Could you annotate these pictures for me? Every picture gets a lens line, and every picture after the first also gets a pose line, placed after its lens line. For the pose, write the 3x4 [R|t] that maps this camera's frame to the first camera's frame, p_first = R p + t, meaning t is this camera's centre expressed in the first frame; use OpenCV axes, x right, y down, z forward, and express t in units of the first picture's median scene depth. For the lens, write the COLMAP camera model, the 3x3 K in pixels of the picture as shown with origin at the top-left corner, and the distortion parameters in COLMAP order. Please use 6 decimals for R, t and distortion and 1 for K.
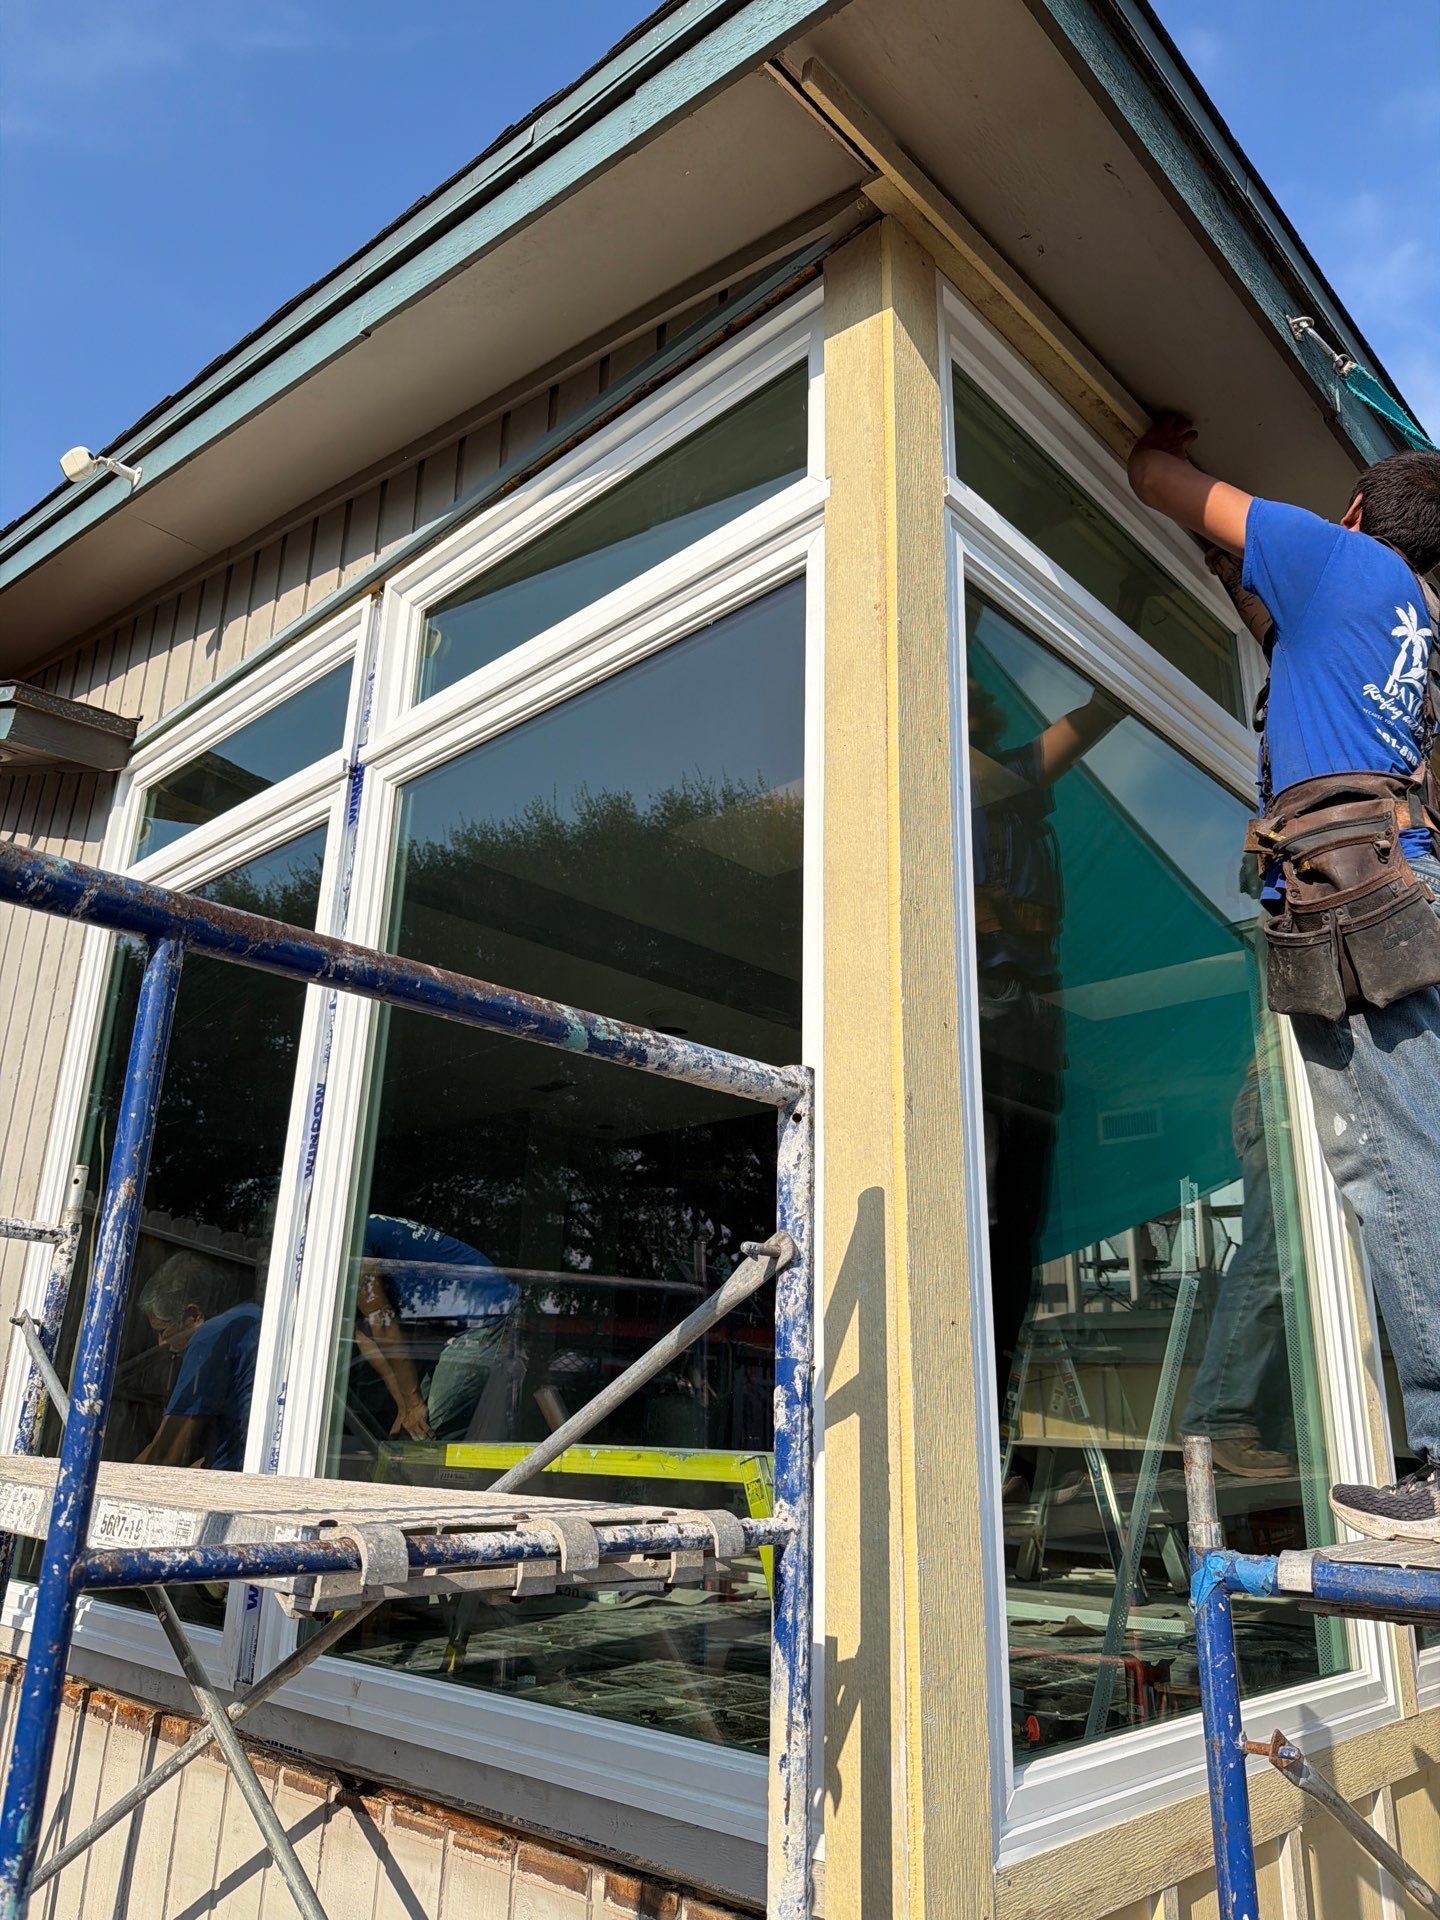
lens RADIAL K [[1362.8, 0, 724.4], [0, 1362.8, 946.4], [0, 0, 1]] dist [0.000232, -0.001264]
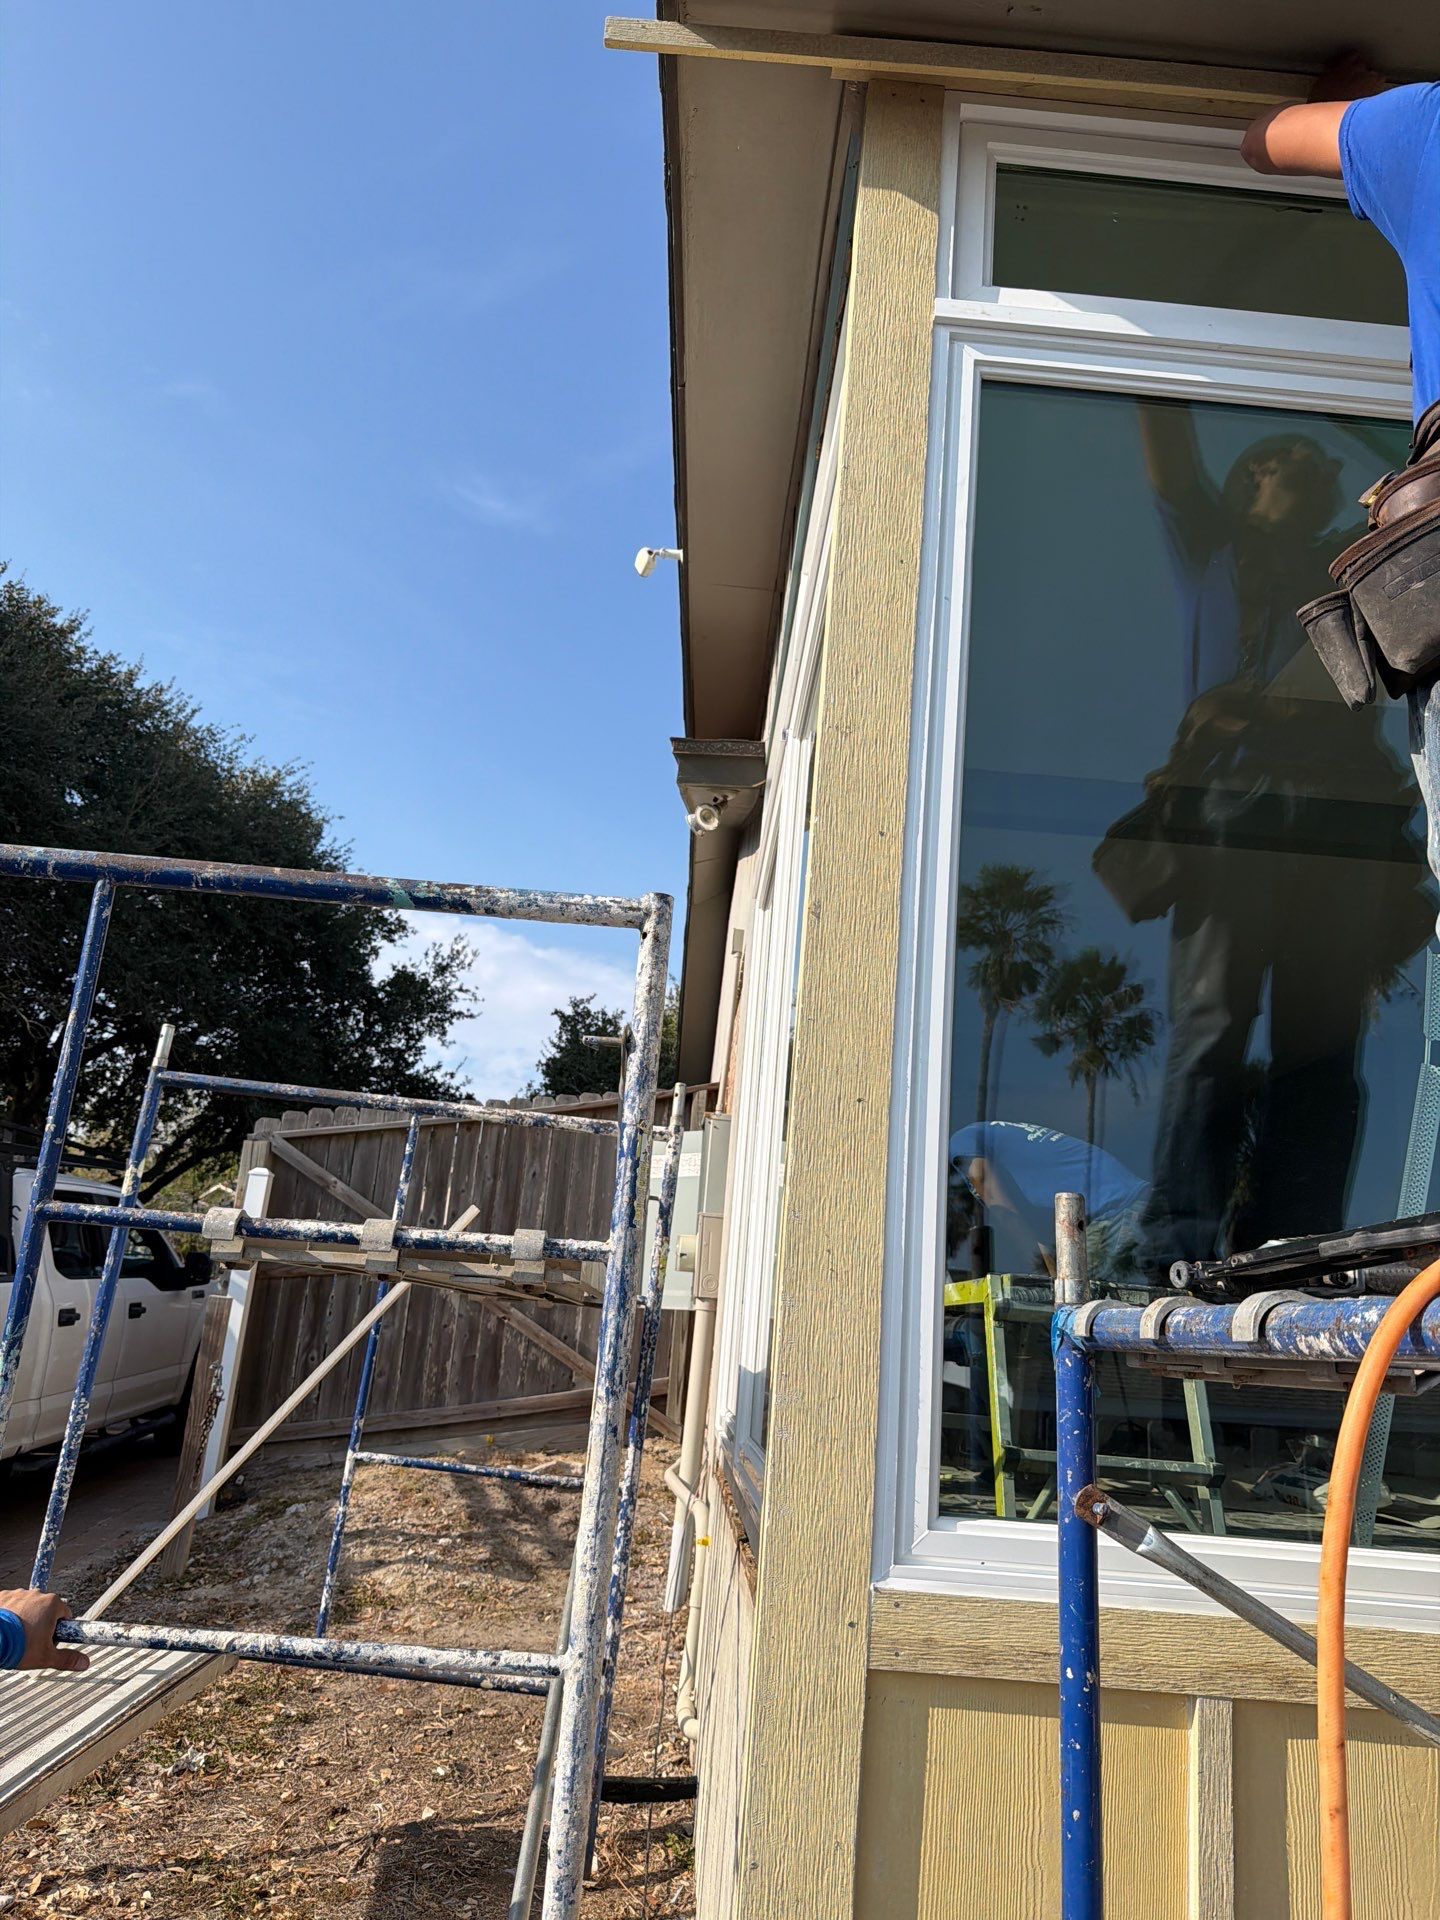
lens RADIAL K [[1368.2, 0, 729.3], [0, 1368.2, 961.0], [0, 0, 1]] dist [-0.004767, -0.012134]
pose [[0.716563, -0.156995, -0.679625, 0.484038], [0.173317, 0.983859, -0.044536, 0.112515], [0.675647, -0.085878, 0.732206, 0.088470]]
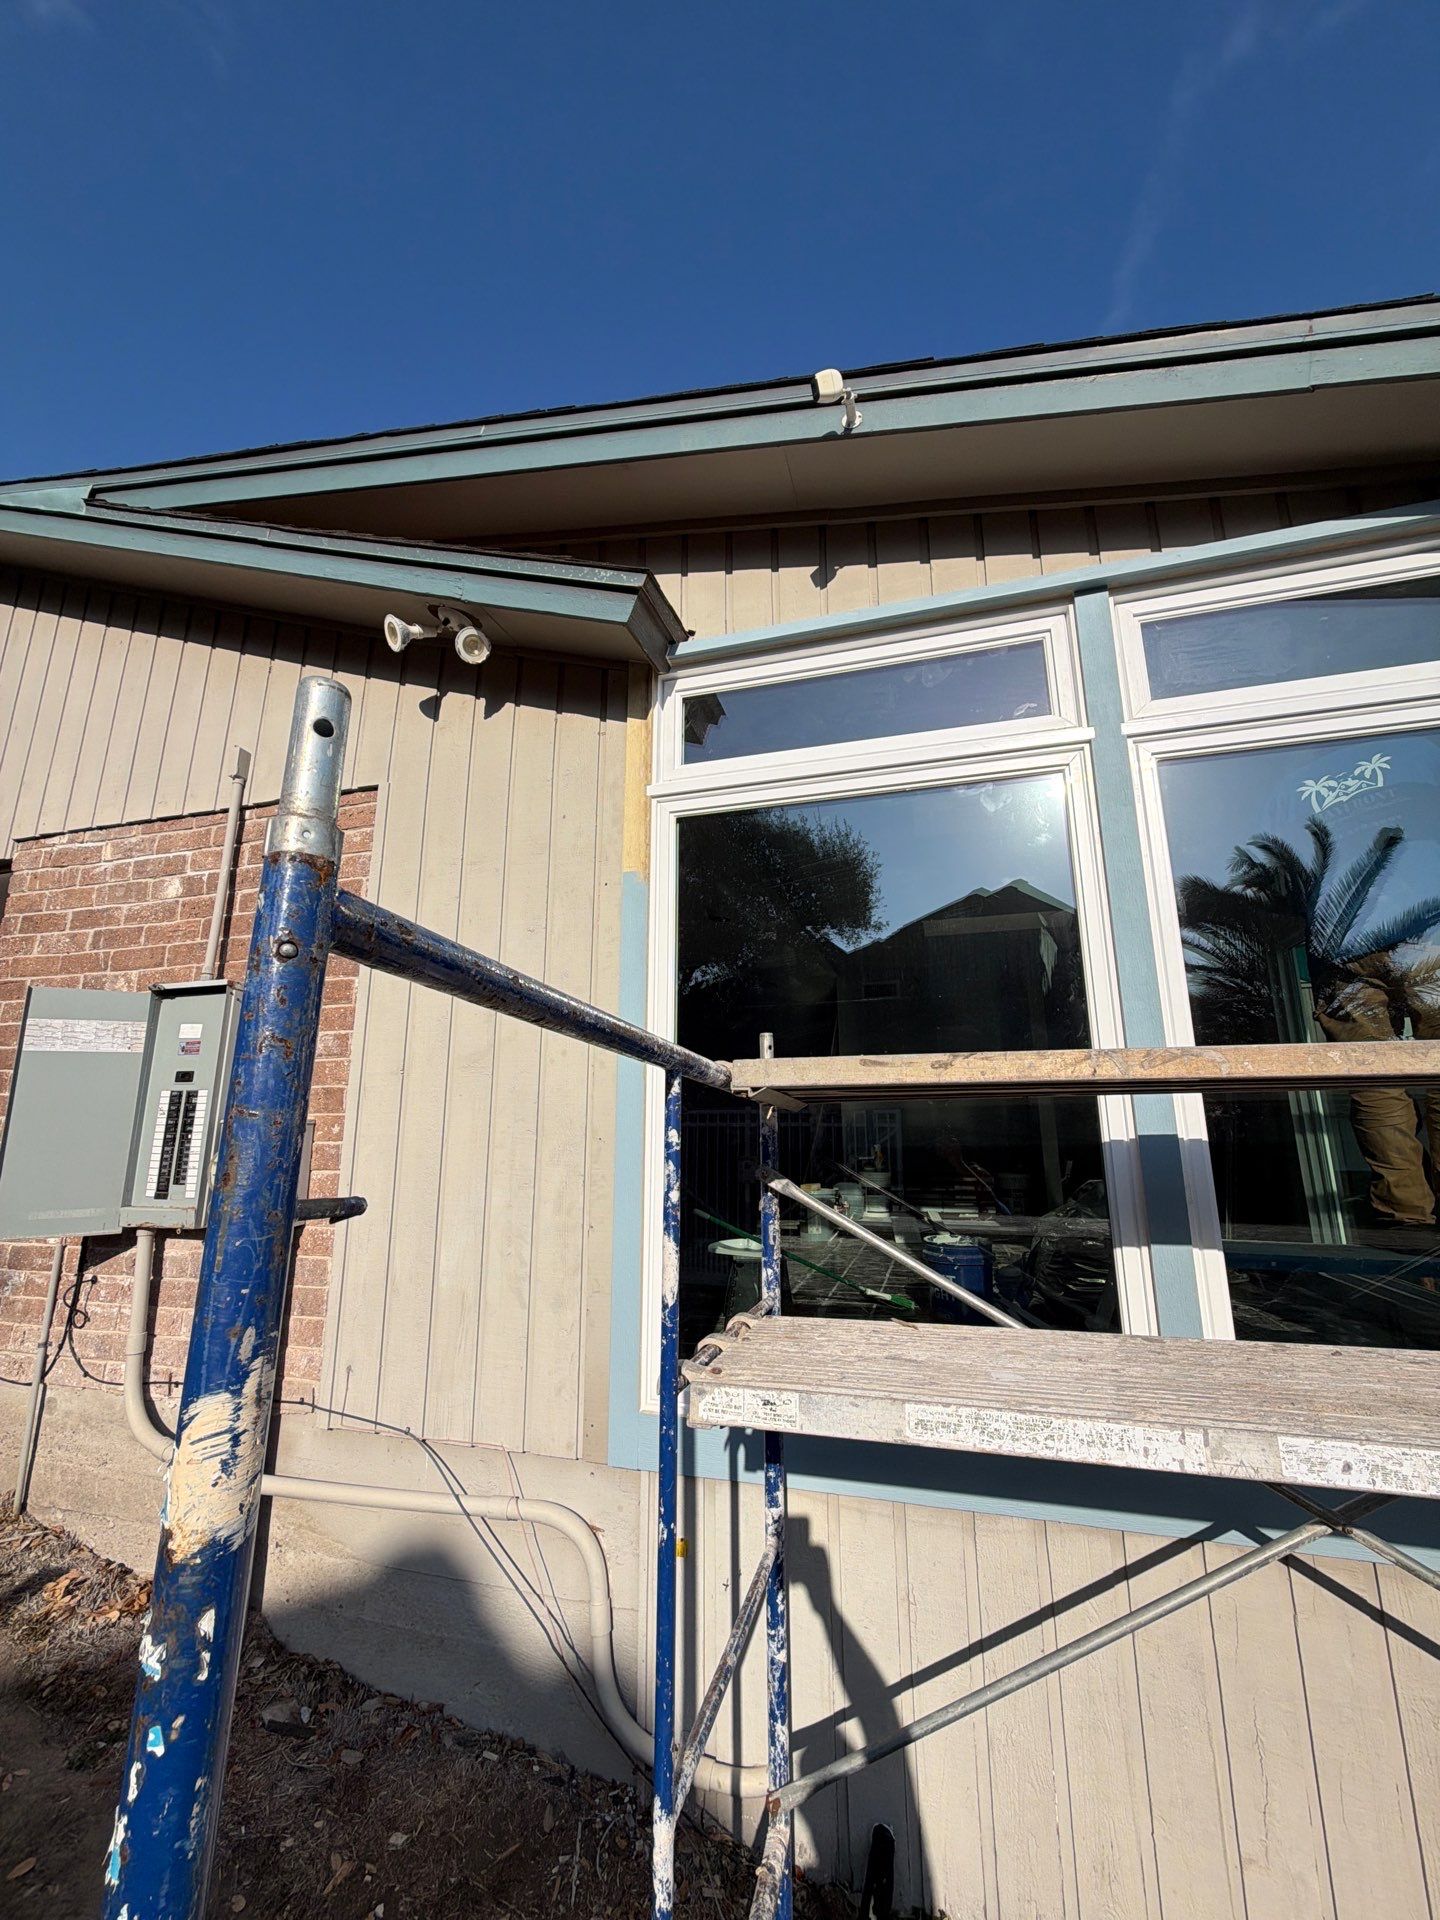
lens RADIAL K [[754.3, 0, 722.3], [0, 754.3, 962.6], [0, 0, 1]] dist [0.000015, 0.000165]
pose [[0.887592, 0.076250, 0.454275, -0.923252], [-0.134798, 0.986028, 0.097873, 0.054443], [-0.440465, -0.148106, 0.885469, 0.532928]]
